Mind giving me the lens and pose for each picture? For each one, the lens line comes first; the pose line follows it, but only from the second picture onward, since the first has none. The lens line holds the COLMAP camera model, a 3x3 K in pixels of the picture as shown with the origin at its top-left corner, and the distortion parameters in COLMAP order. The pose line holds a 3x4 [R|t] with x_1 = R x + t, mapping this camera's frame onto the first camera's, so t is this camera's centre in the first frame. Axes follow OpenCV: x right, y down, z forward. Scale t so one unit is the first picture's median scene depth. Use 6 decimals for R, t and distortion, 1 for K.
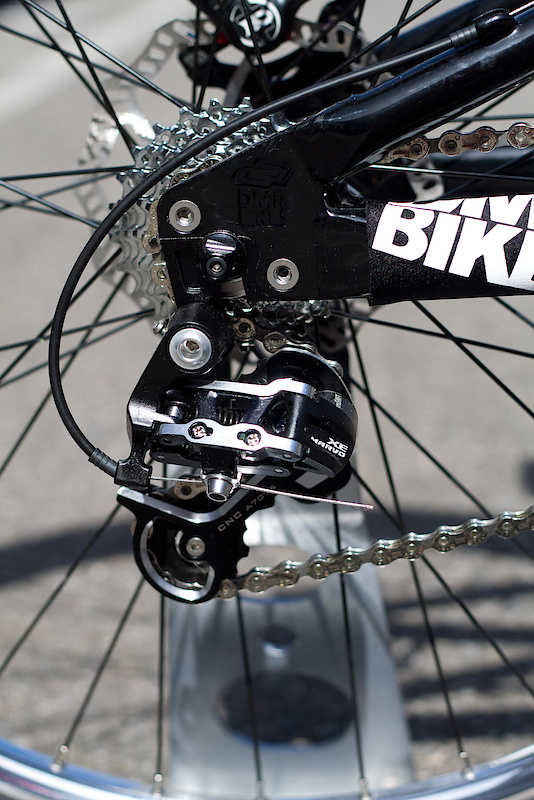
lens RADIAL K [[2070.1, 0, 267.1], [0, 2070.1, 400.1], [0, 0, 1]] dist [-0.136424, 0.000000]
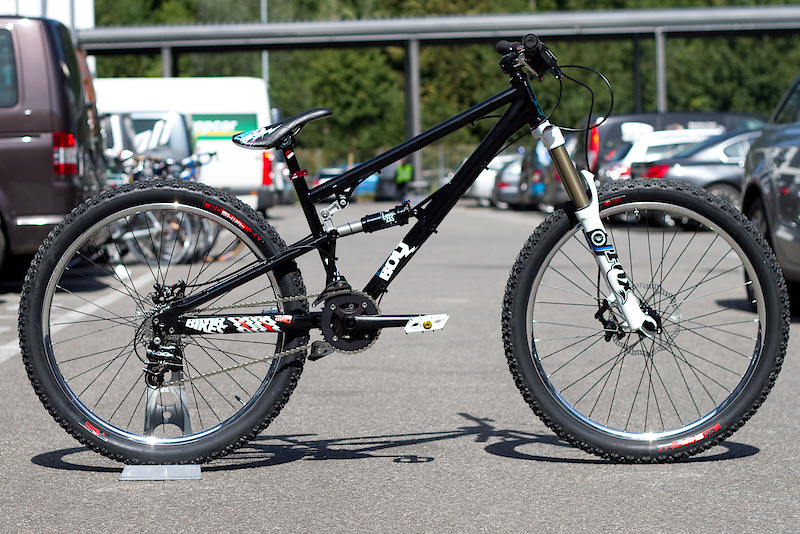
lens RADIAL K [[2070.1, 0, 400.0], [0, 2070.1, 267.1], [0, 0, 1]] dist [-0.136424, 0.000000]
pose [[0.990109, 0.018625, 0.139061, -0.184295], [0.013532, 0.973852, -0.226779, 1.202374], [-0.139648, 0.226417, 0.963968, -5.272967]]
